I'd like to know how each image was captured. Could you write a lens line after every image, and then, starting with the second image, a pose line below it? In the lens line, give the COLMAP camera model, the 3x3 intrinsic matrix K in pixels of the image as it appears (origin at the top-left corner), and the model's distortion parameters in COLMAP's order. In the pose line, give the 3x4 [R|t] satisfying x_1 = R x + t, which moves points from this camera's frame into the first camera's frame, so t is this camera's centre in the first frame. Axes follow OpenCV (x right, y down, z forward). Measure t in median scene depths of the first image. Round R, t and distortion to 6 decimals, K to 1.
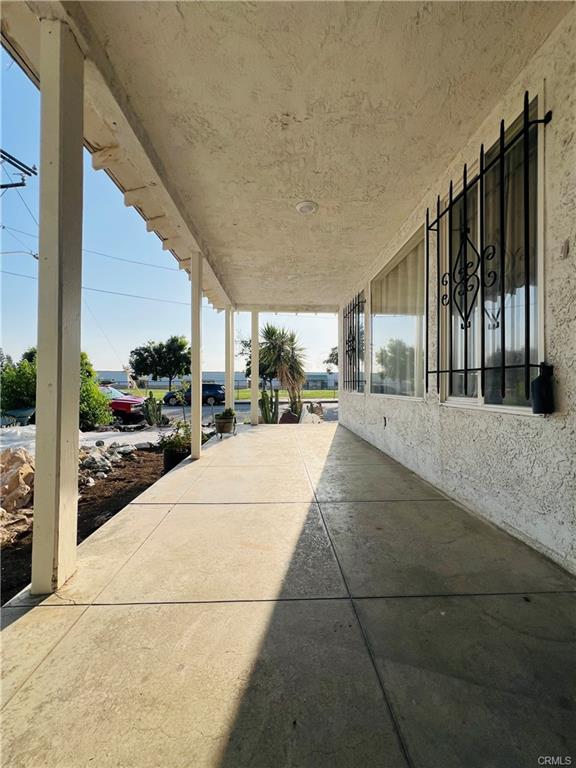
lens RADIAL K [[299.0, 0, 290.2], [0, 299.0, 380.5], [0, 0, 1]] dist [-0.000237, 0.000006]
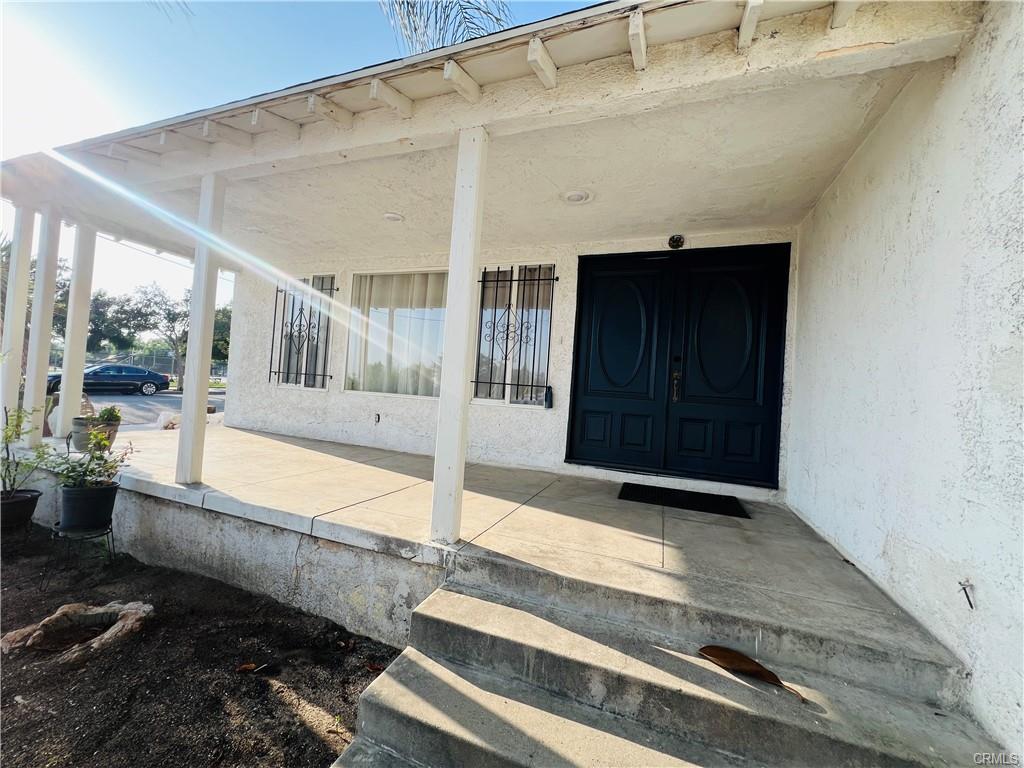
lens RADIAL K [[398.7, 0, 482.6], [0, 398.7, 375.0], [0, 0, 1]] dist [-0.000237, 0.000006]
pose [[0.457734, 0.059343, 0.887106, -1.574875], [-0.079423, 0.996510, -0.025680, -0.013379], [-0.885534, -0.058702, 0.460850, 0.052274]]
